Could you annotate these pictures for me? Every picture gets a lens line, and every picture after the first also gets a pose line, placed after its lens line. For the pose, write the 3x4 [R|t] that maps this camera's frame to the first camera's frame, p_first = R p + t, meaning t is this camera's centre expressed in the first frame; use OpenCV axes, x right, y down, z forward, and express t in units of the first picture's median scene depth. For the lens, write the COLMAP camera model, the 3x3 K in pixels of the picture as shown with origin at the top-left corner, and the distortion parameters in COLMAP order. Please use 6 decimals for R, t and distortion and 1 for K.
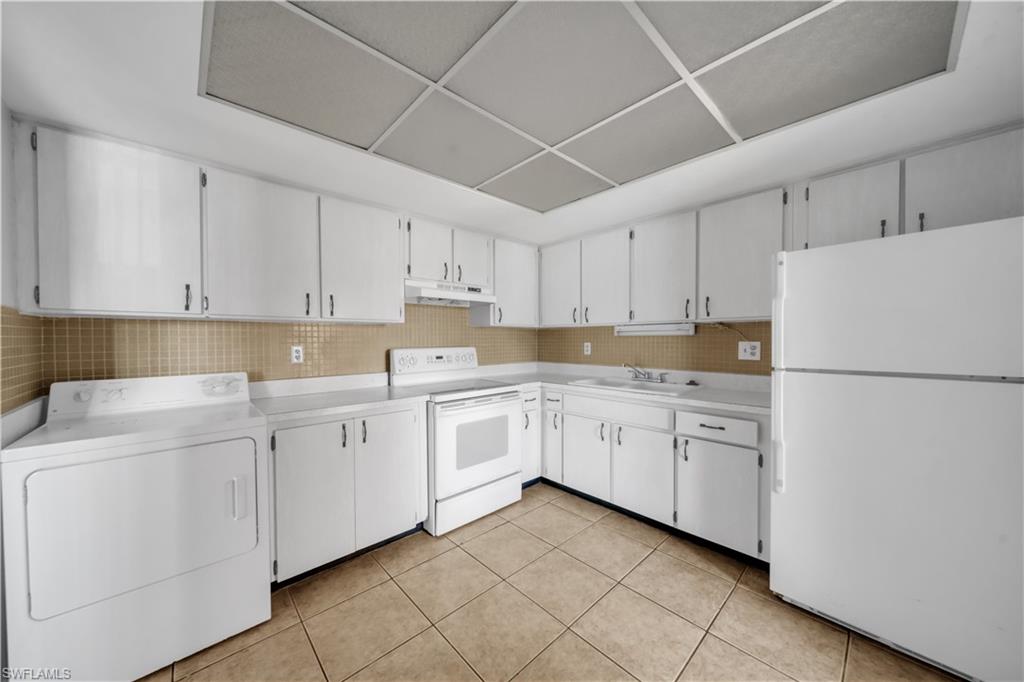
lens RADIAL K [[356.0, 0, 510.3], [0, 356.0, 343.8], [0, 0, 1]] dist [0.000373, -0.000001]
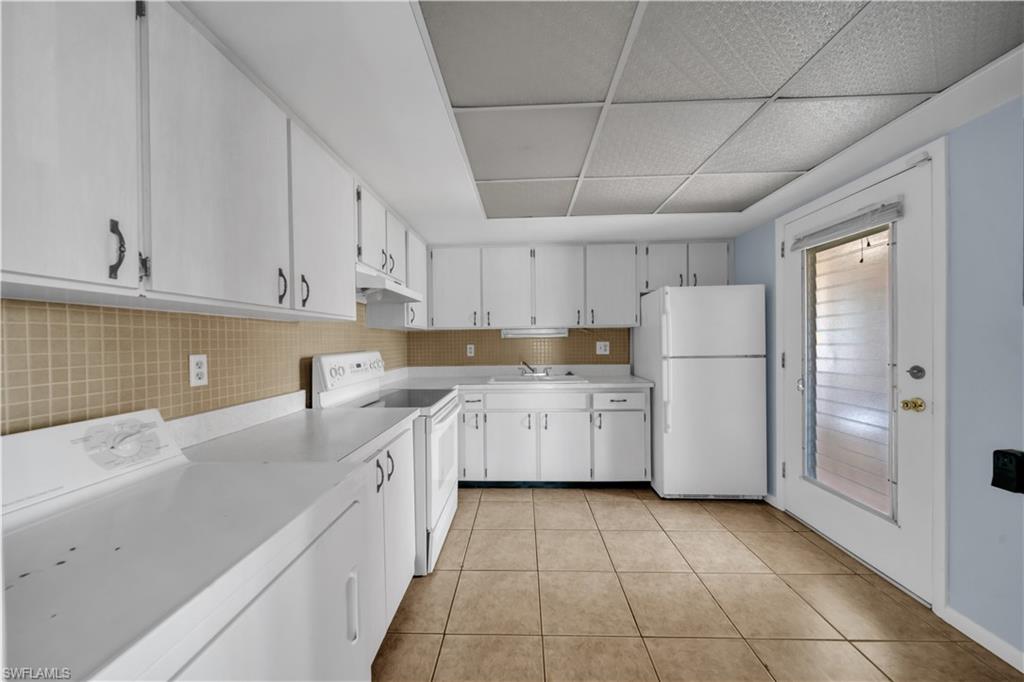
lens RADIAL K [[356.0, 0, 510.3], [0, 356.0, 343.8], [0, 0, 1]] dist [0.000373, -0.000001]
pose [[0.705871, -0.011869, 0.708241, -0.643313], [0.020585, 0.999781, -0.003761, 0.000176], [-0.708041, 0.017234, 0.705961, 0.246685]]
